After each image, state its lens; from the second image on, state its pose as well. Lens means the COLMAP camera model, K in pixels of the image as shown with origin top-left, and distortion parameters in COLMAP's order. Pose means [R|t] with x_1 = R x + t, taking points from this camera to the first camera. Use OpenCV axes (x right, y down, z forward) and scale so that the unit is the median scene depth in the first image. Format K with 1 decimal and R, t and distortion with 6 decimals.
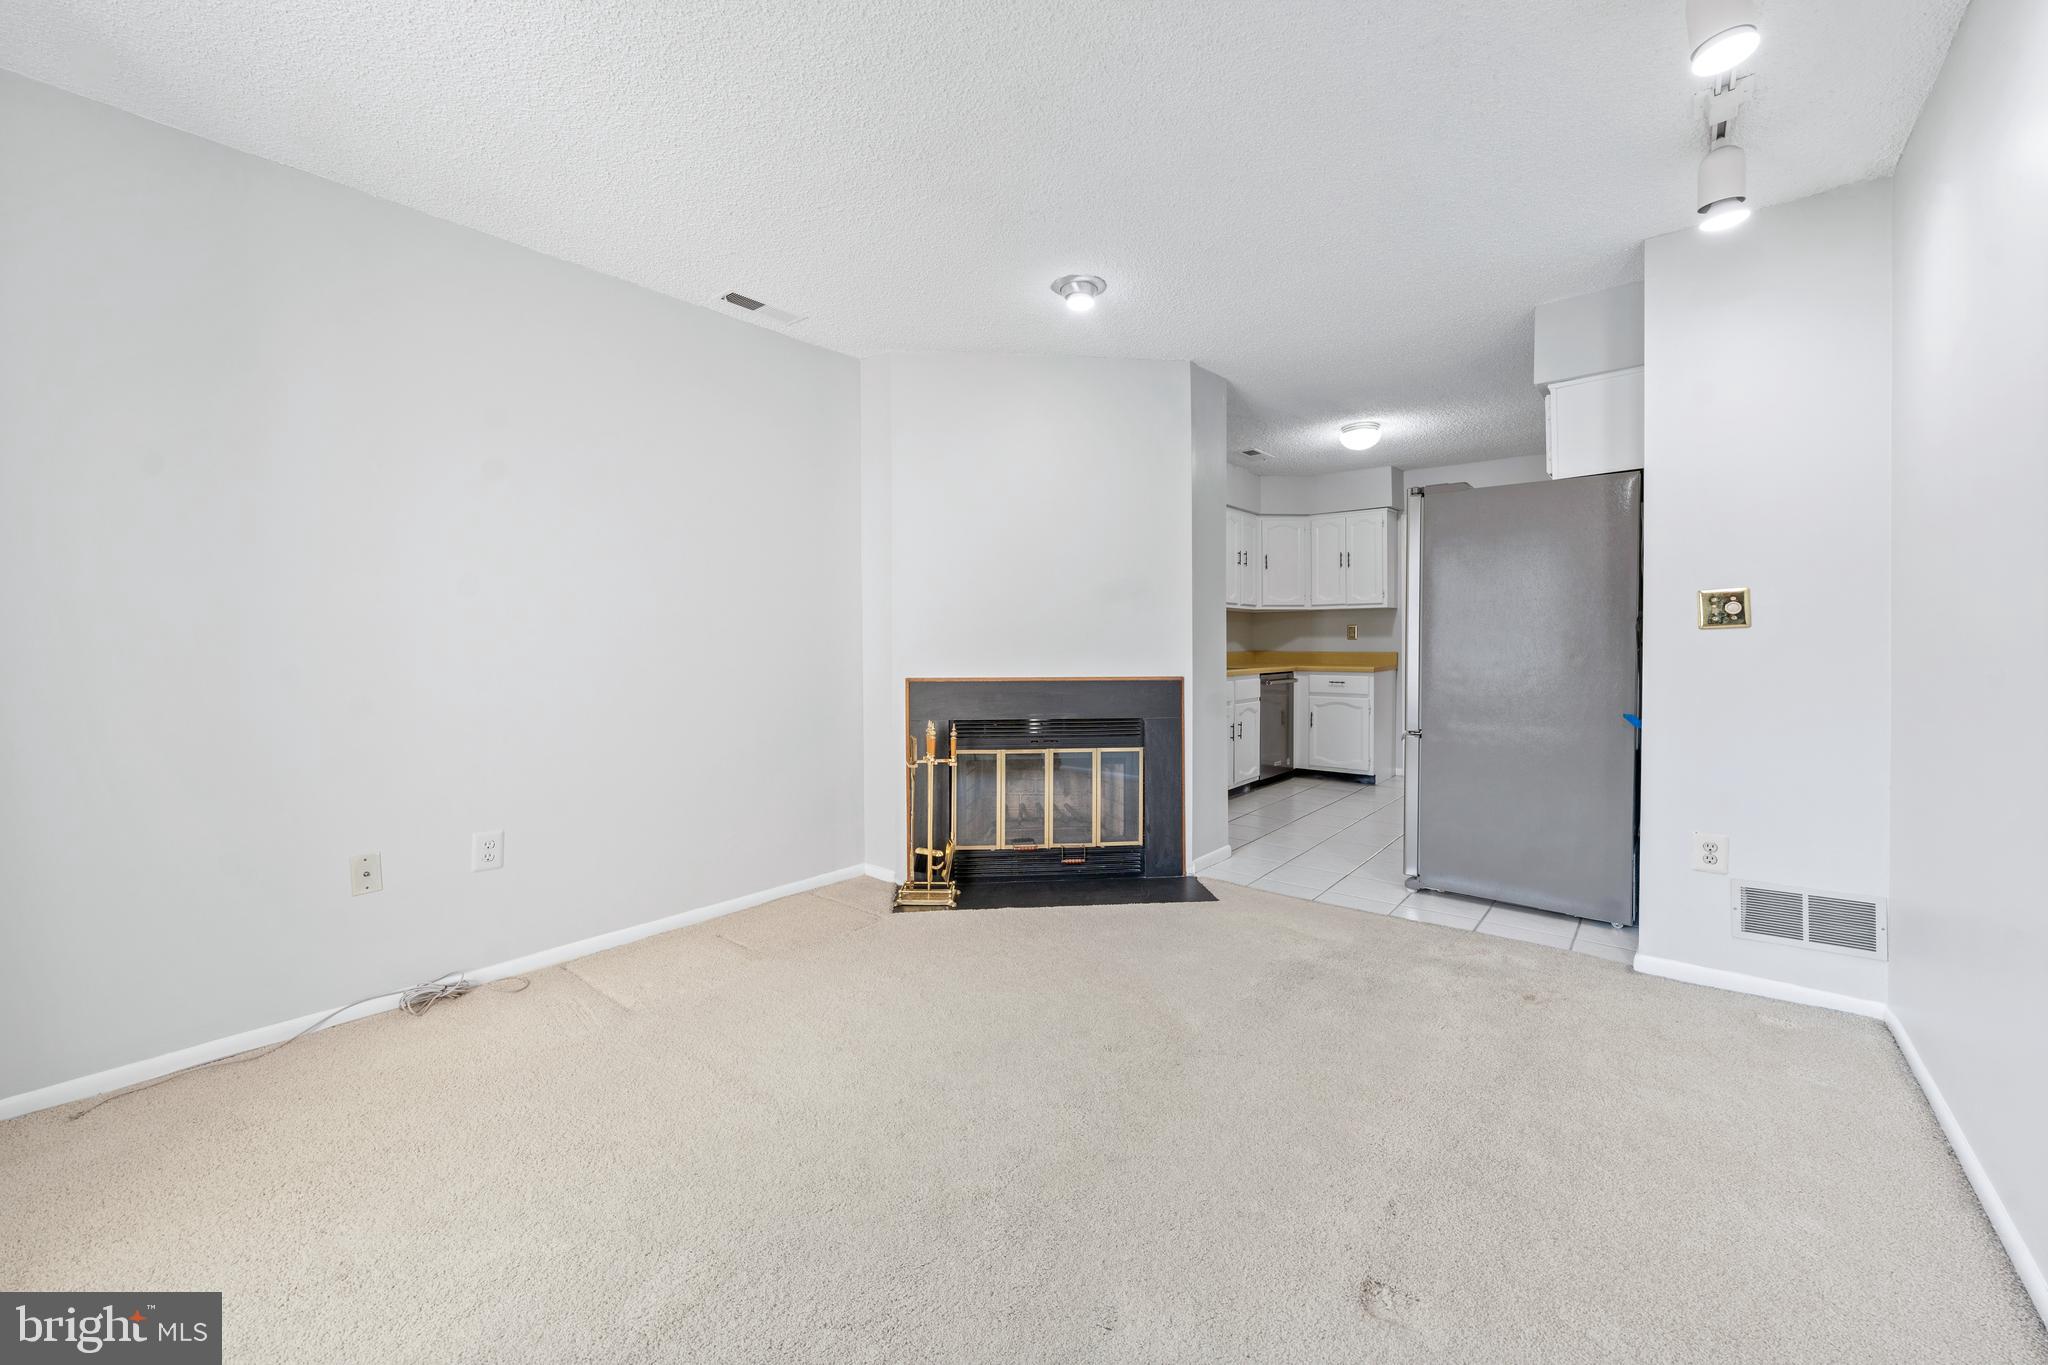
lens RADIAL K [[795.8, 0, 1025.2], [0, 795.8, 654.2], [0, 0, 1]] dist [0.001308, 0.000559]
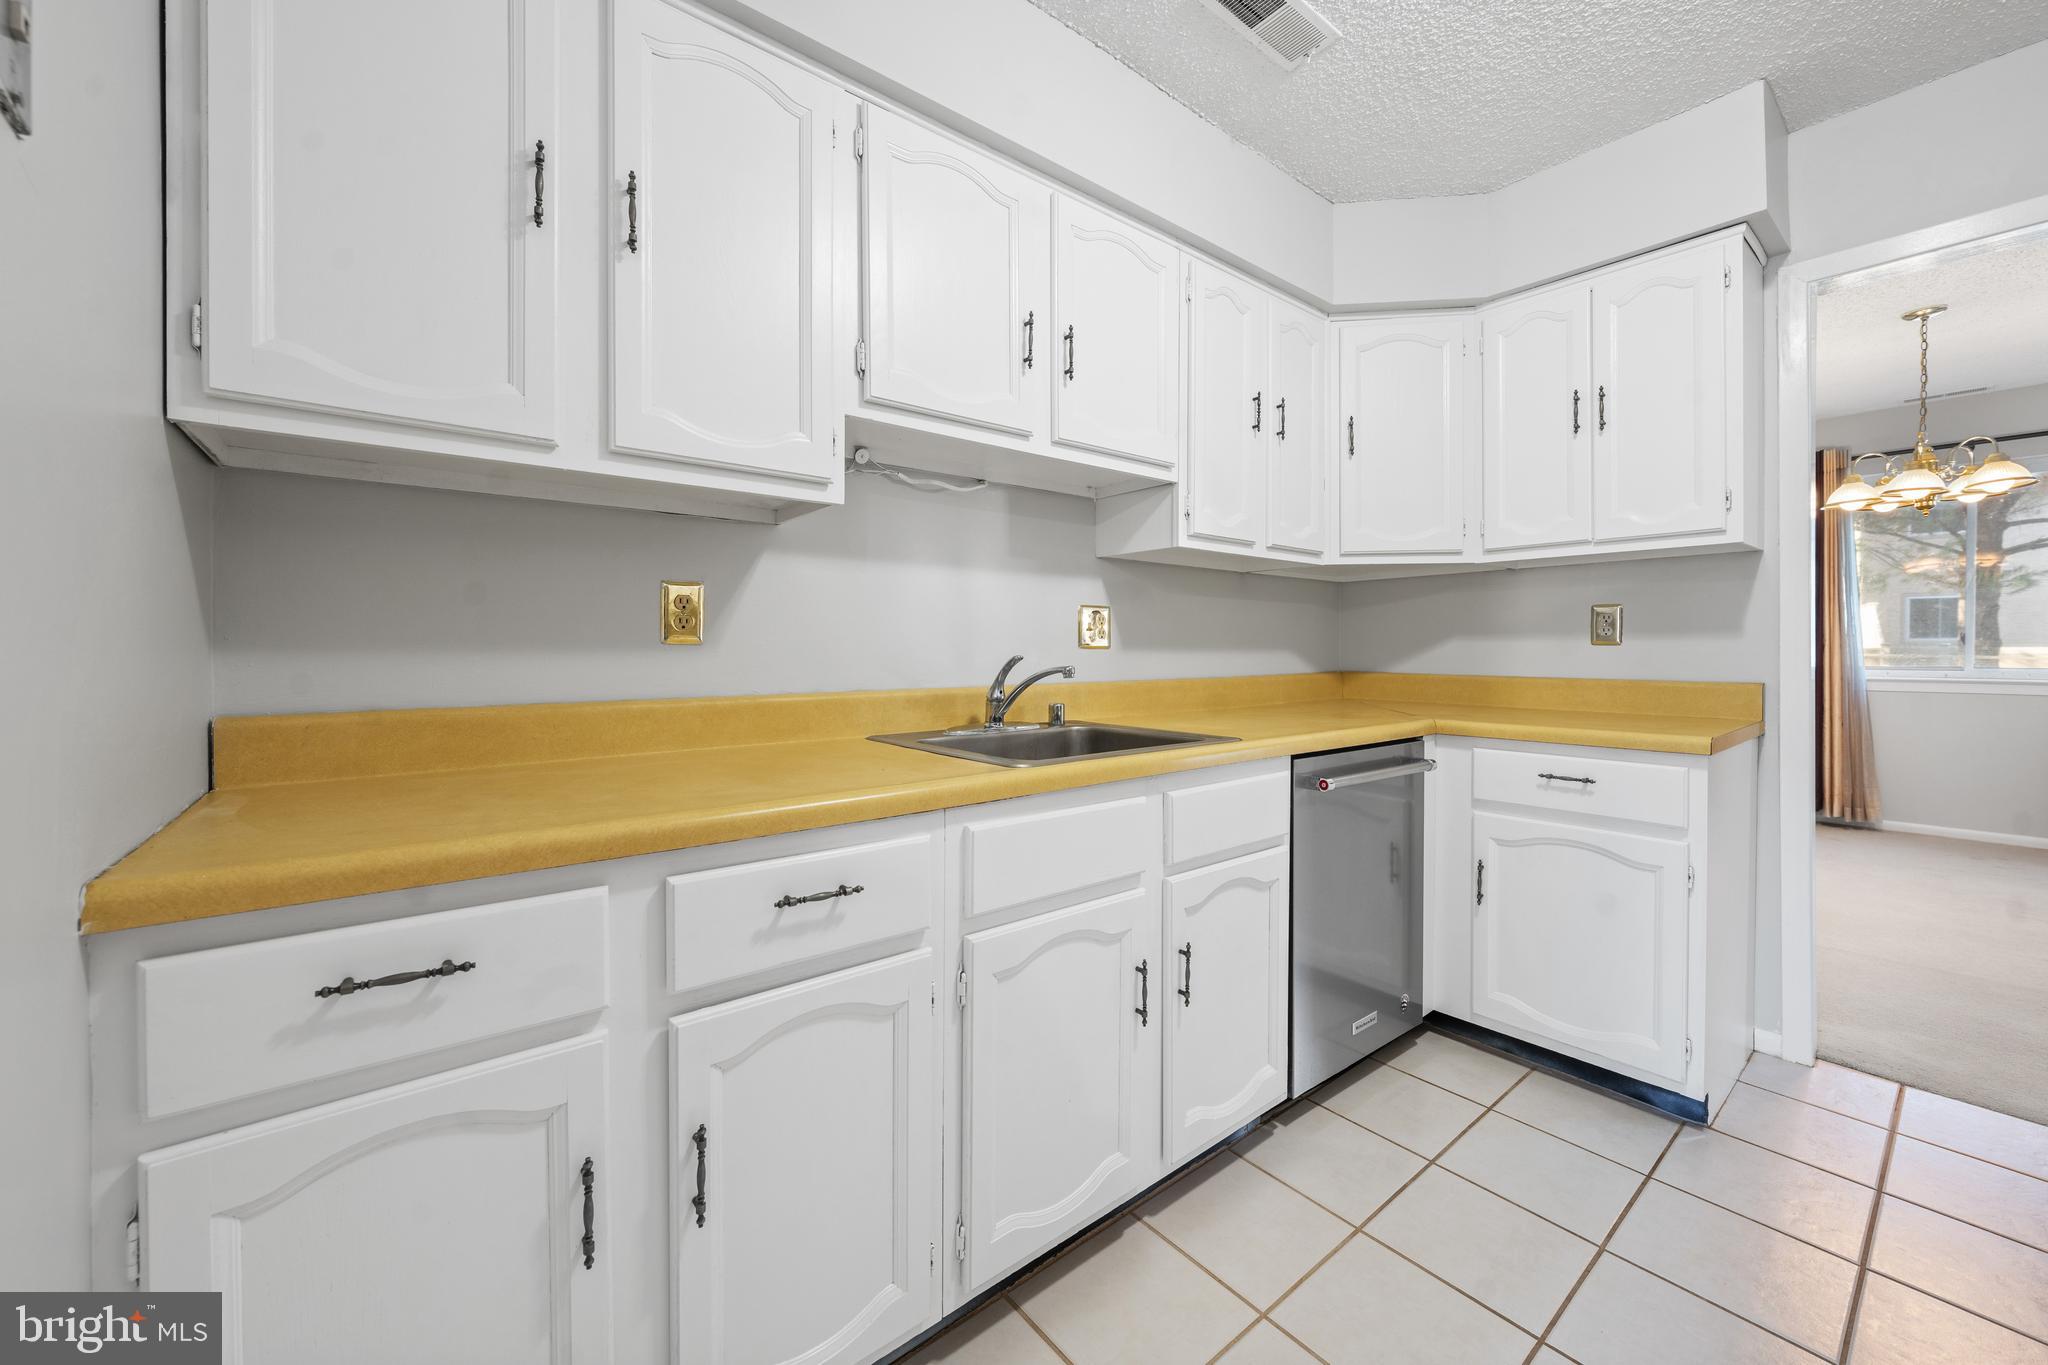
lens RADIAL K [[795.8, 0, 1023.3], [0, 795.8, 658.4], [0, 0, 1]] dist [0.001308, 0.000559]
pose [[0.981279, 0.004513, -0.192539, 0.234274], [-0.005792, 0.999965, -0.006082, -0.009116], [0.192504, 0.007084, 0.981271, 0.631196]]
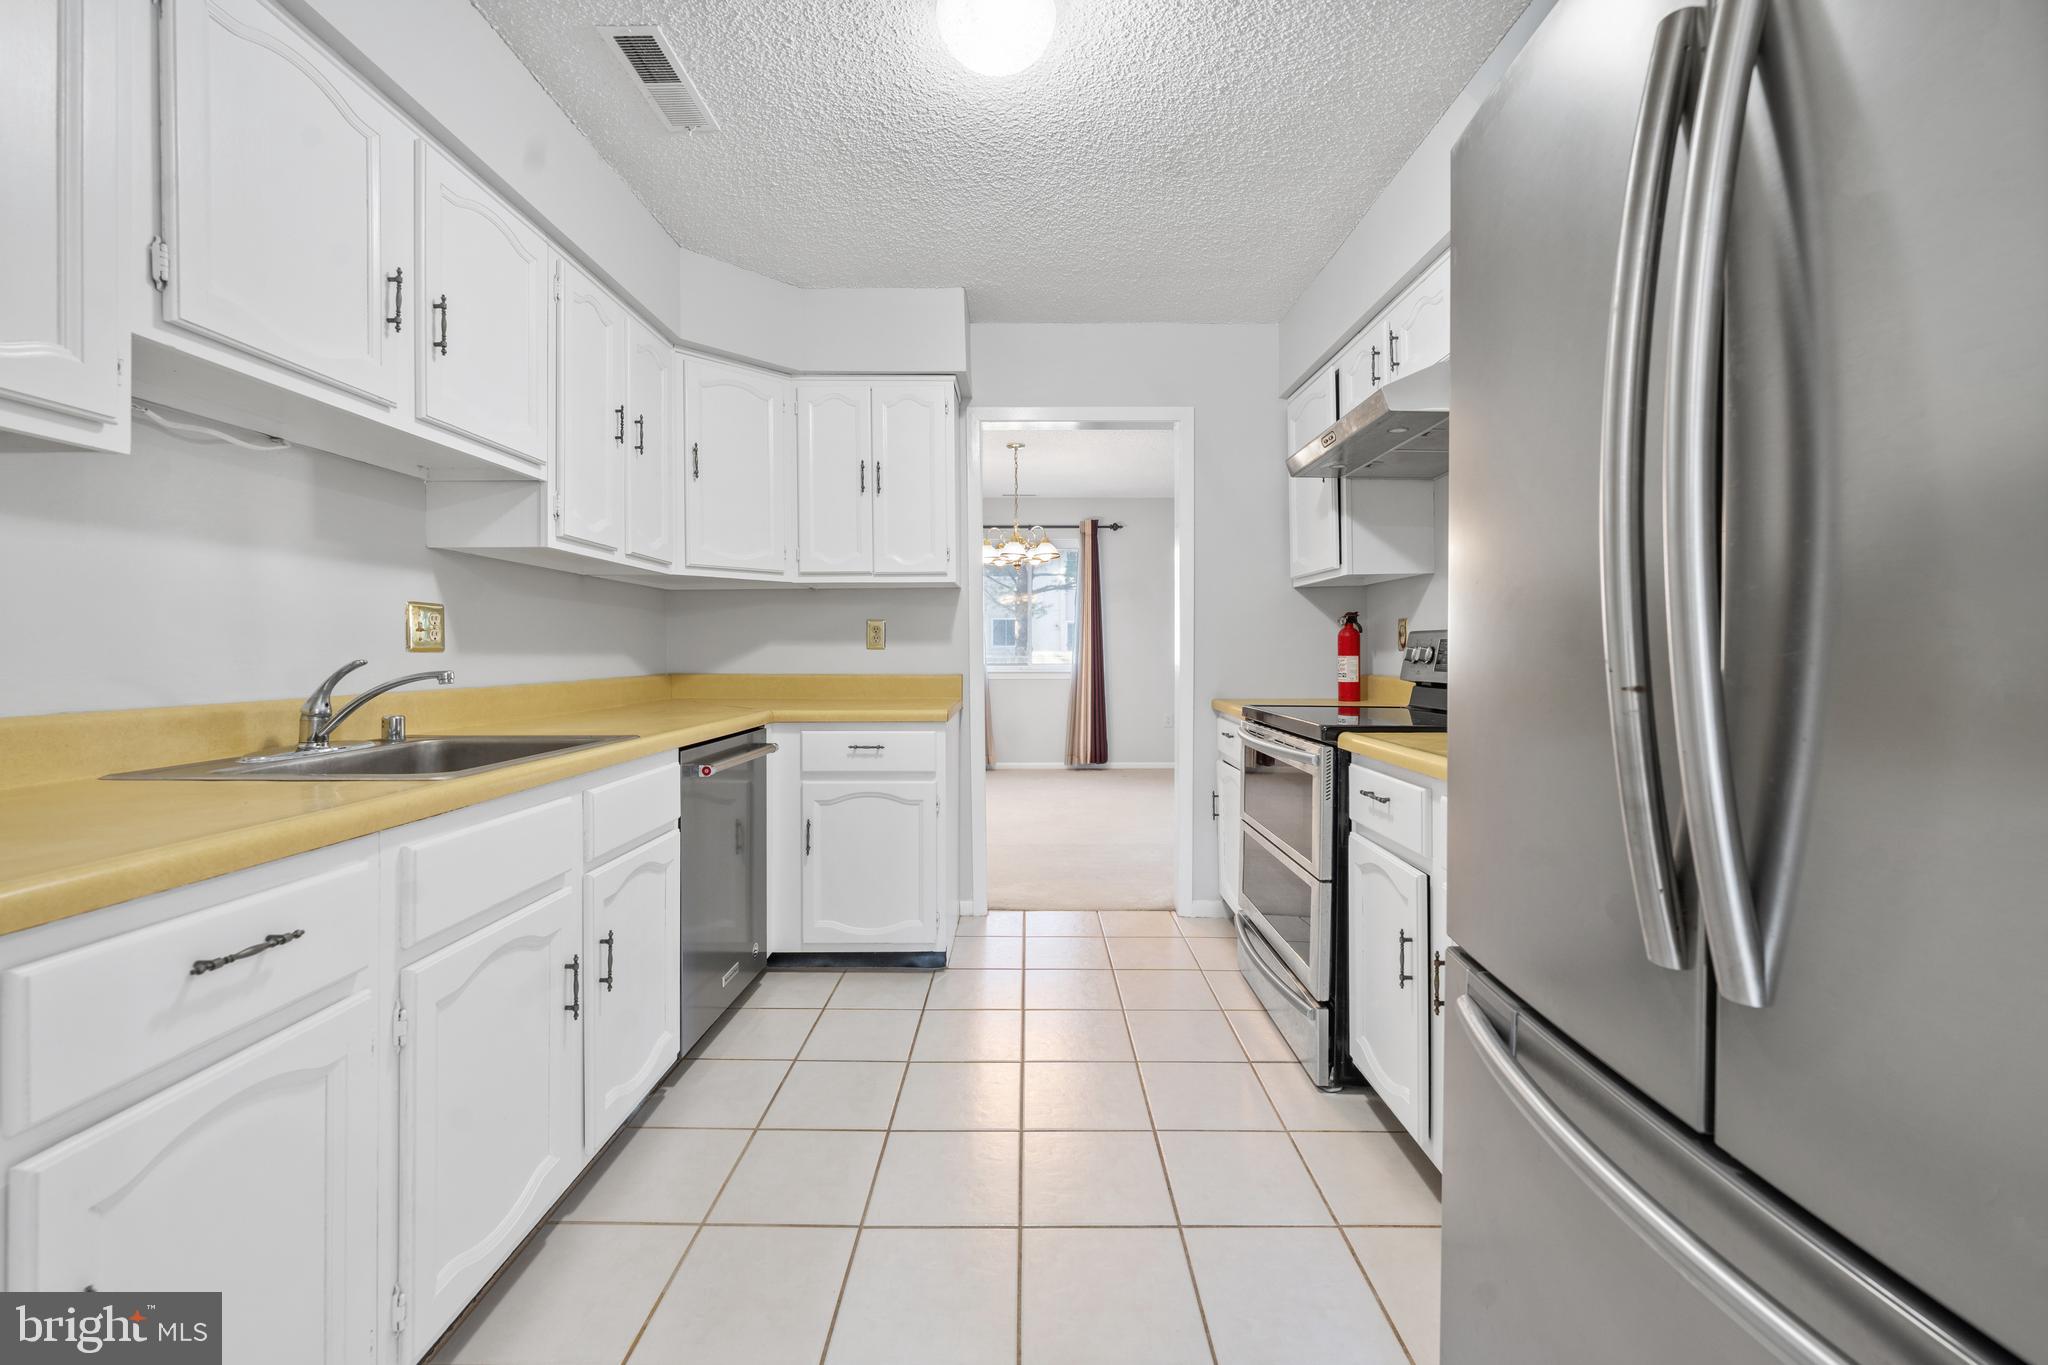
lens RADIAL K [[795.8, 0, 1028.0], [0, 795.8, 654.0], [0, 0, 1]] dist [0.001308, 0.000559]
pose [[0.770352, -0.000153, 0.637618, 0.179304], [0.011857, 0.999831, -0.014085, -0.007799], [-0.637508, 0.018410, 0.770224, 0.596593]]
